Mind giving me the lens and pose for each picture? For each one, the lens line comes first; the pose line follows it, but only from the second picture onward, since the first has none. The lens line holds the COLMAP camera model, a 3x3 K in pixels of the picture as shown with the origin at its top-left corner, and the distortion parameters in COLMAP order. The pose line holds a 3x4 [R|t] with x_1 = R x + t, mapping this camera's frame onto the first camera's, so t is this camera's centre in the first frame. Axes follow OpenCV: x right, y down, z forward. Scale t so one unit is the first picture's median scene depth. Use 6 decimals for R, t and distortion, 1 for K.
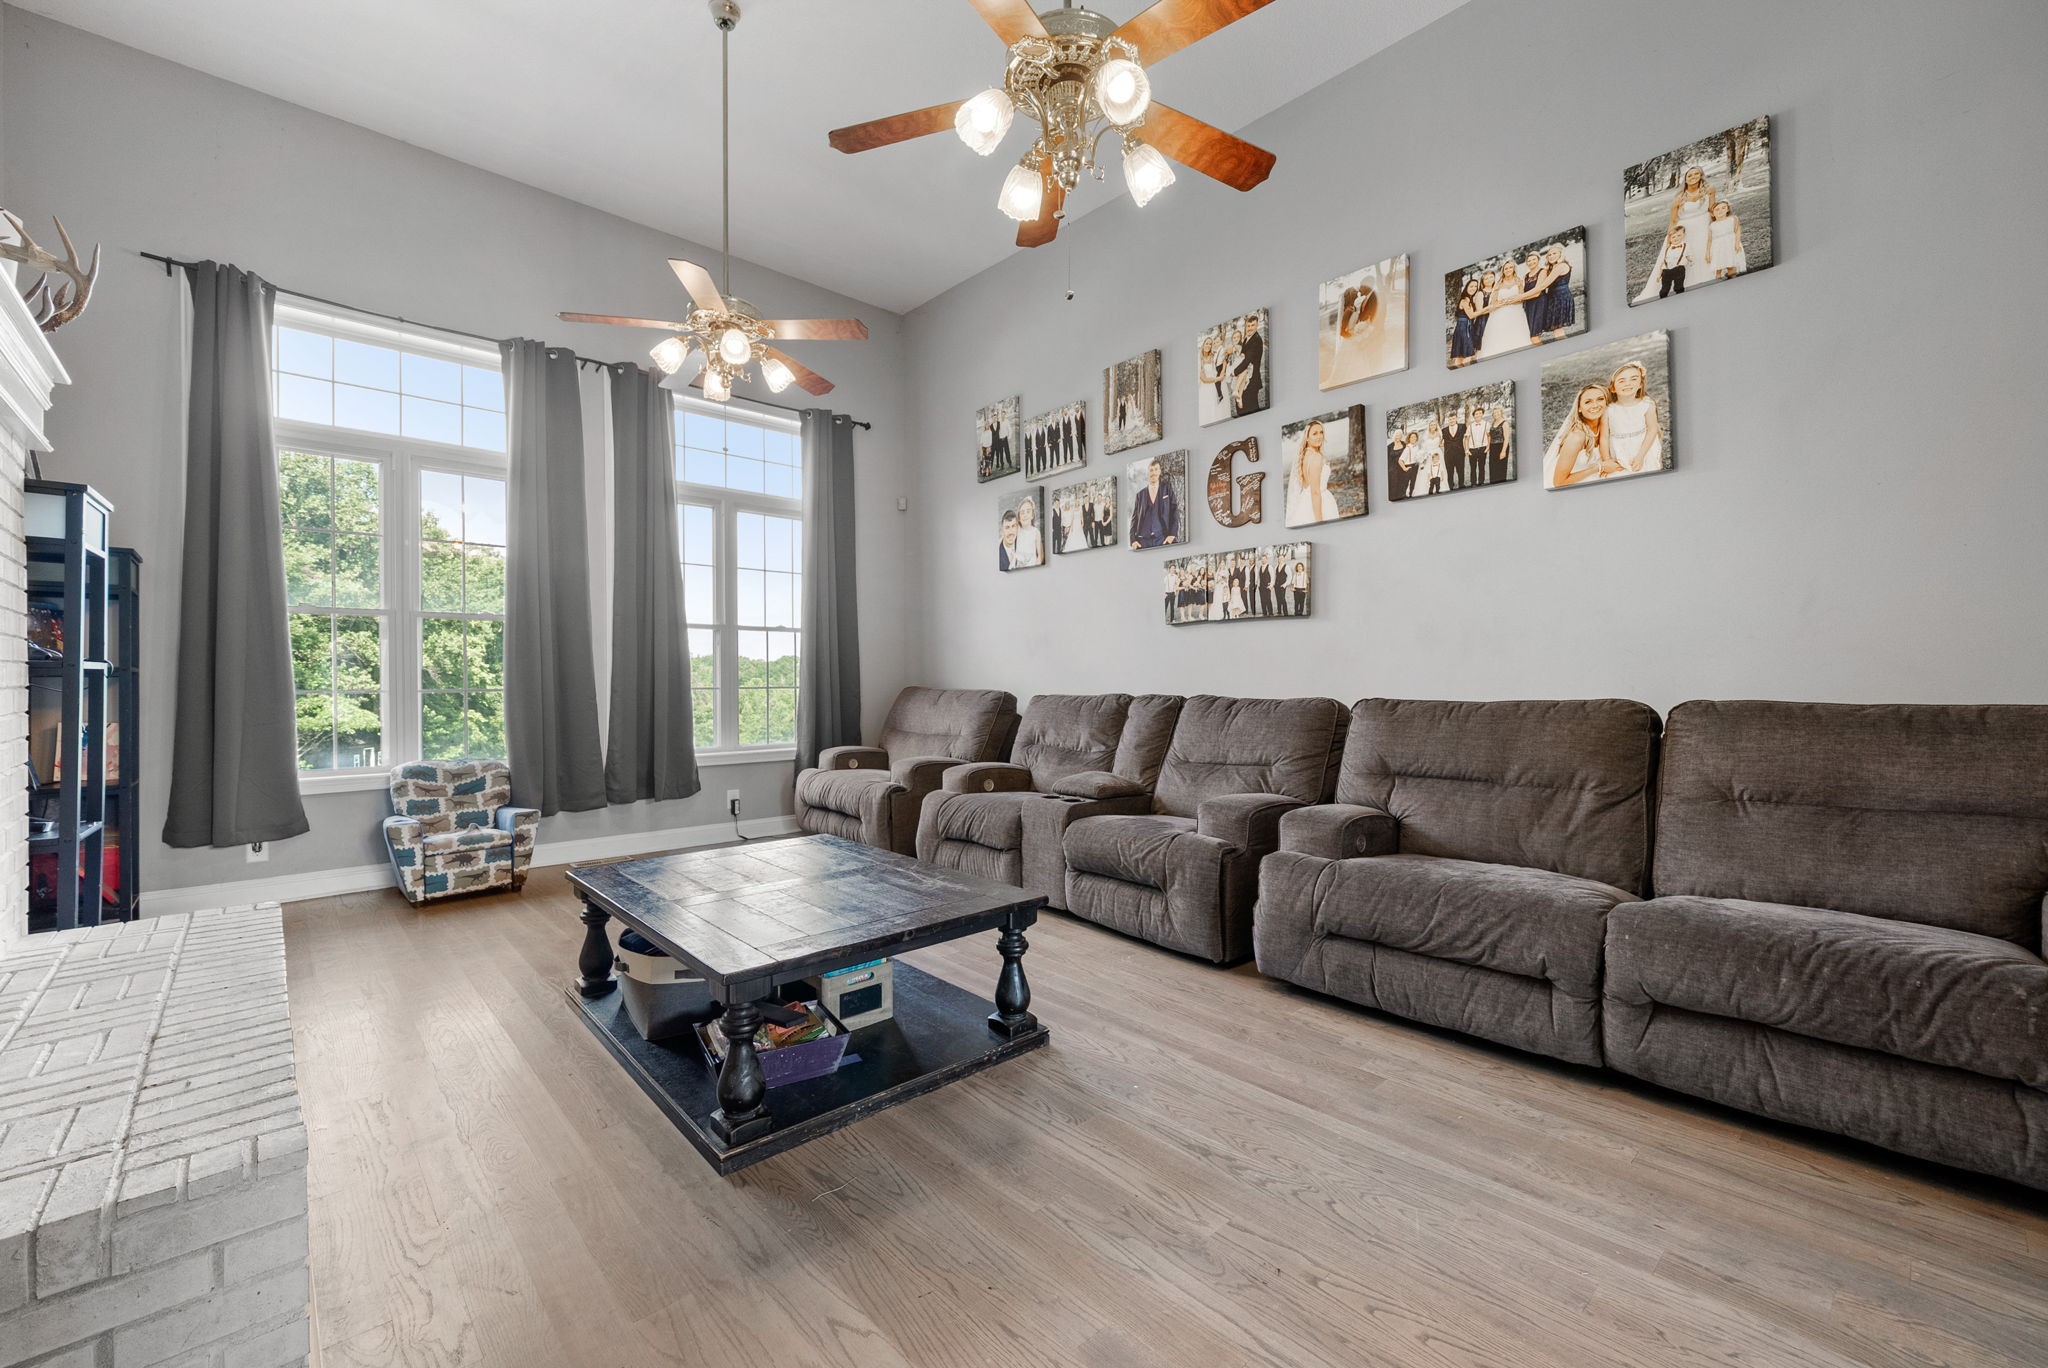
lens RADIAL K [[837.4, 0, 1034.2], [0, 837.4, 678.2], [0, 0, 1]] dist [-0.001733, 0.000268]
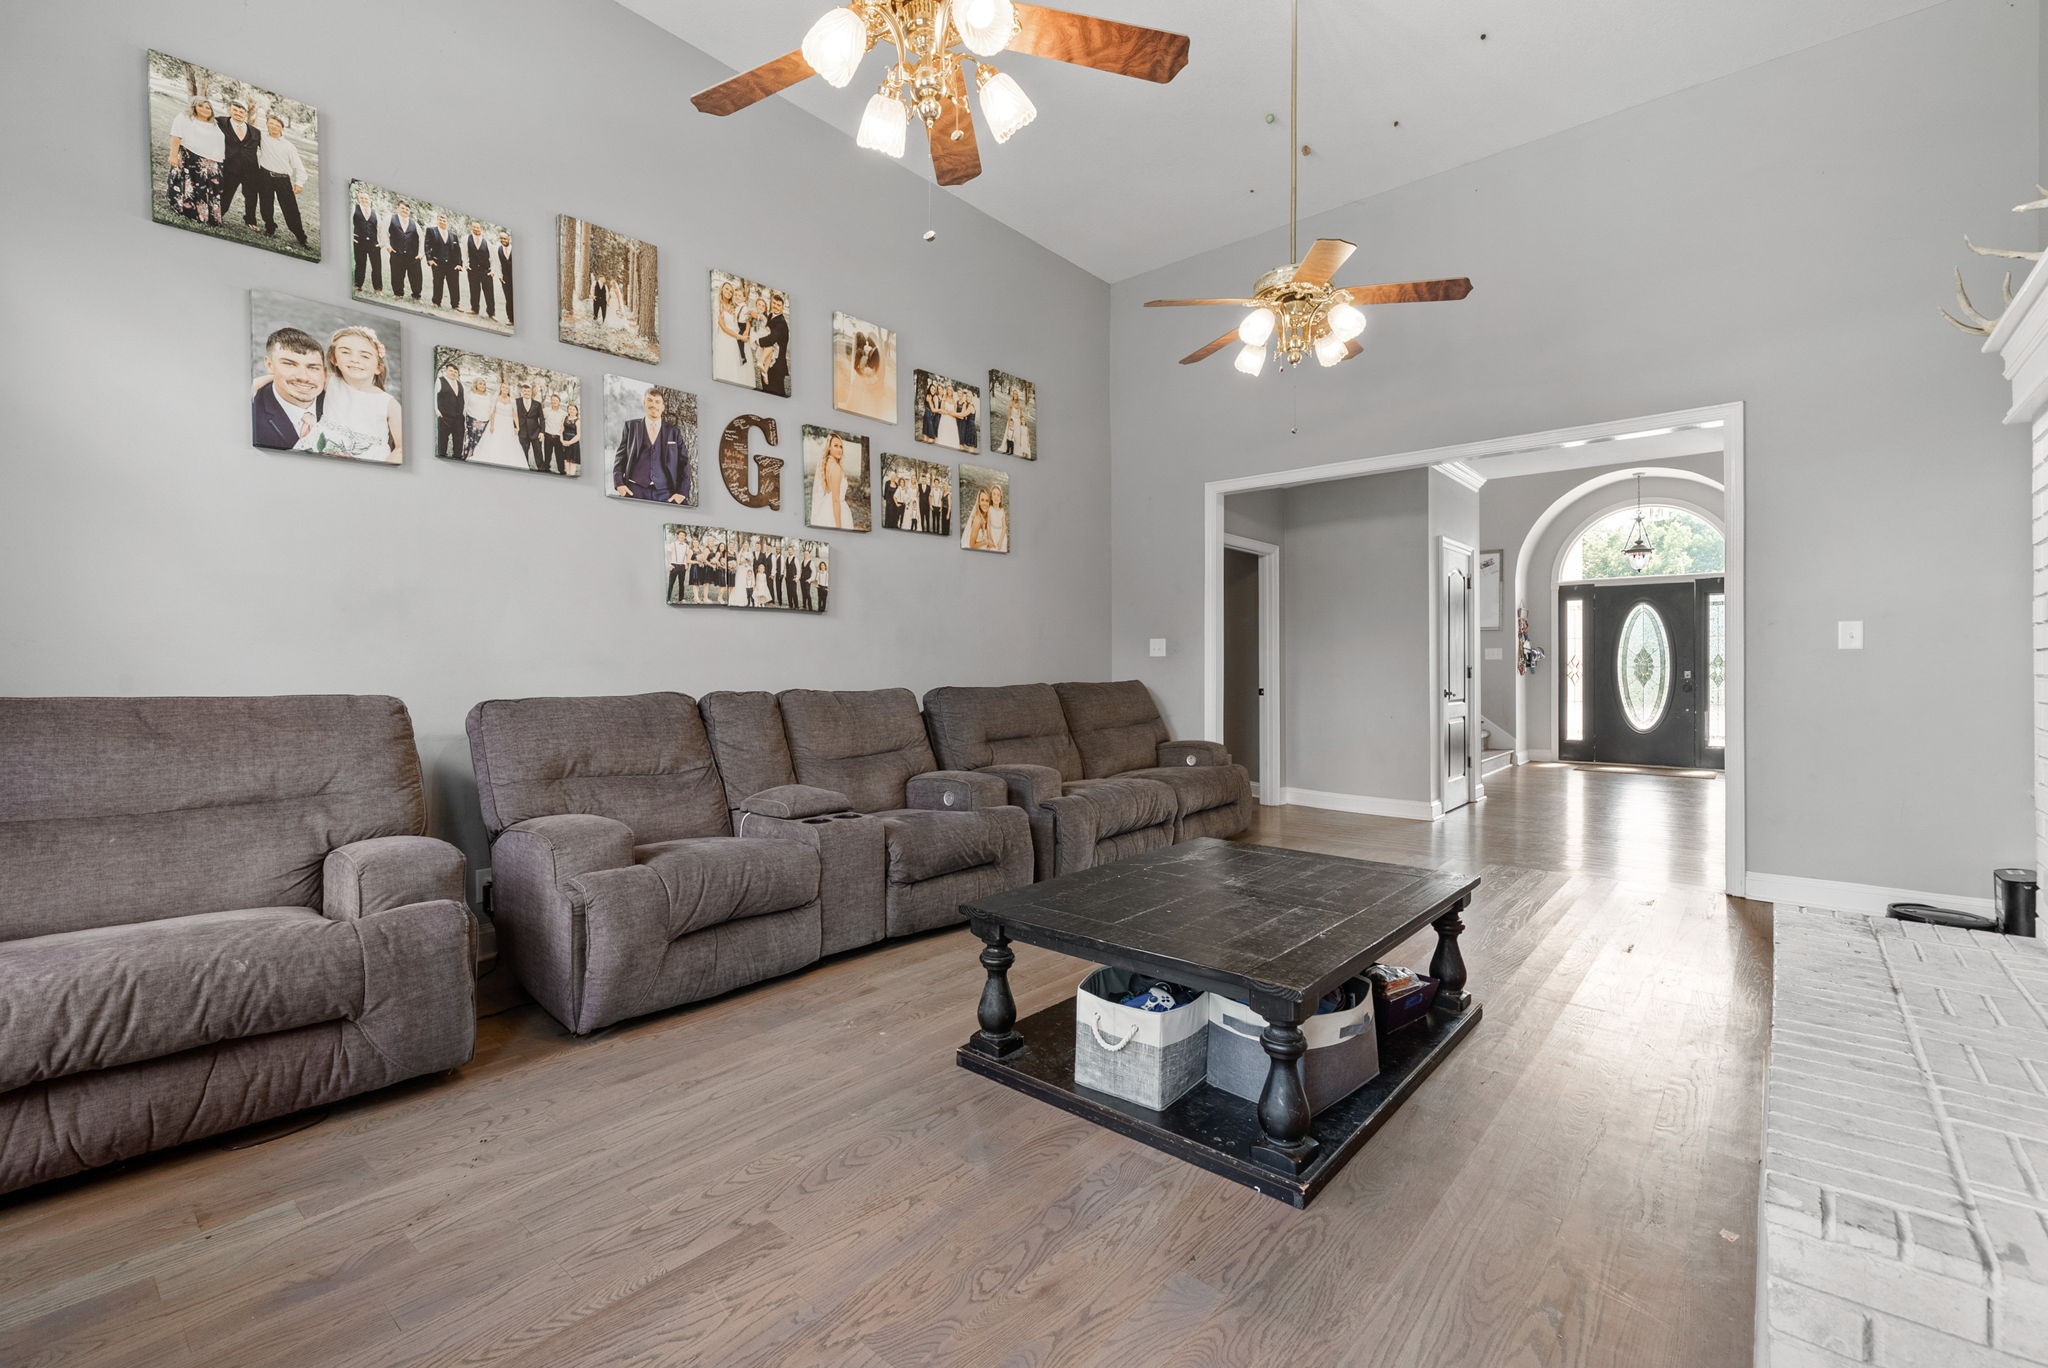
lens RADIAL K [[888.7, 0, 1037.1], [0, 888.7, 676.8], [0, 0, 1]] dist [-0.002129, -0.000158]
pose [[-0.122731, -0.001166, 0.992439, -0.777053], [0.004988, 0.999986, 0.001792, 0.006051], [-0.992427, 0.005170, -0.122723, 0.818211]]
